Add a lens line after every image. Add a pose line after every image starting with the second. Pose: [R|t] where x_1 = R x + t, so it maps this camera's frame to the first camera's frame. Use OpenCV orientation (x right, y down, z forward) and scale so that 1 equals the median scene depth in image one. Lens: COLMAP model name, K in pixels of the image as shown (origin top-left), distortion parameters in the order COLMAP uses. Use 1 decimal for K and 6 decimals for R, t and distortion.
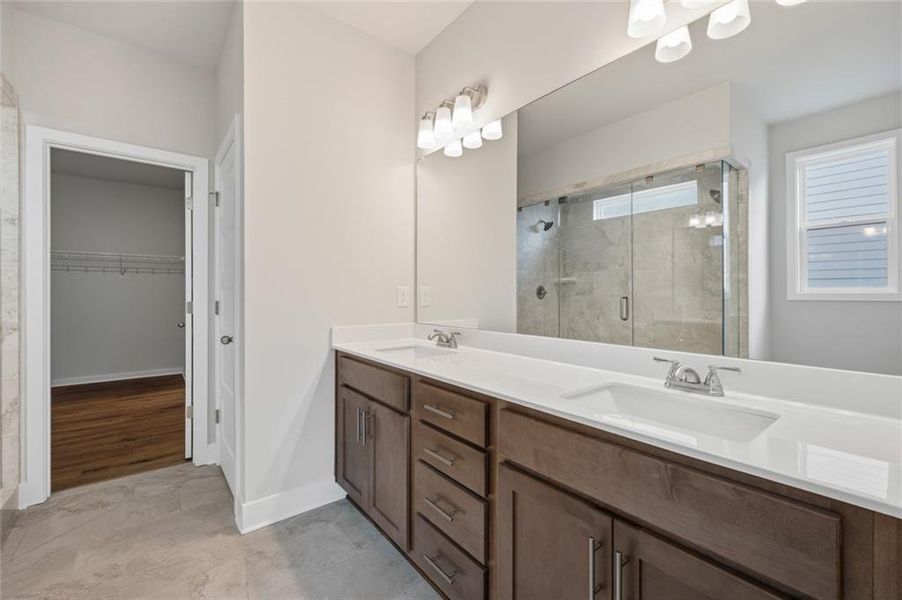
lens RADIAL K [[377.8, 0, 454.6], [0, 377.8, 295.6], [0, 0, 1]] dist [-0.002692, -0.000626]
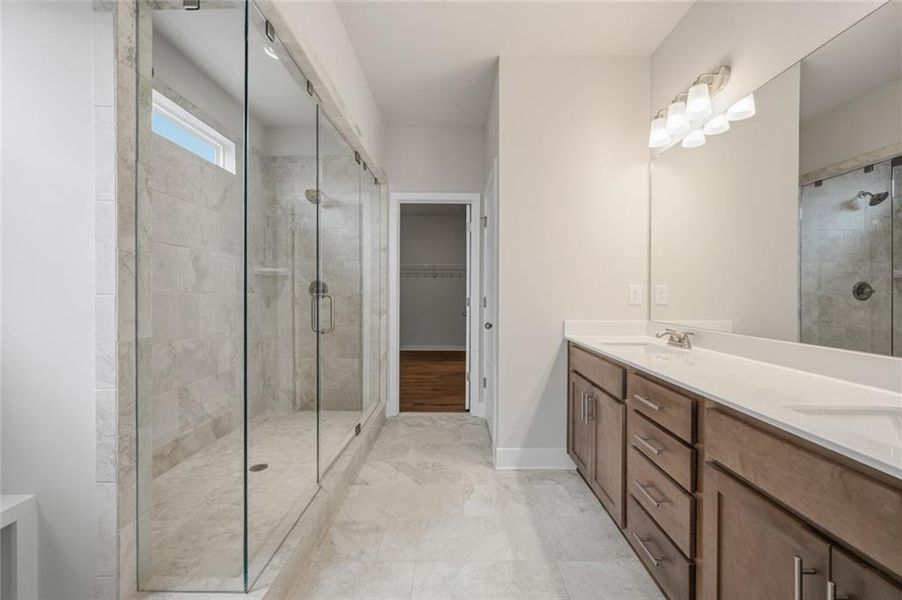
lens RADIAL K [[377.8, 0, 452.3], [0, 377.8, 295.3], [0, 0, 1]] dist [-0.002692, -0.000626]
pose [[0.772312, 0.008337, -0.635188, 0.155878], [-0.005882, 0.999965, 0.005974, 0.000573], [0.635216, -0.000877, 0.772334, -0.133190]]
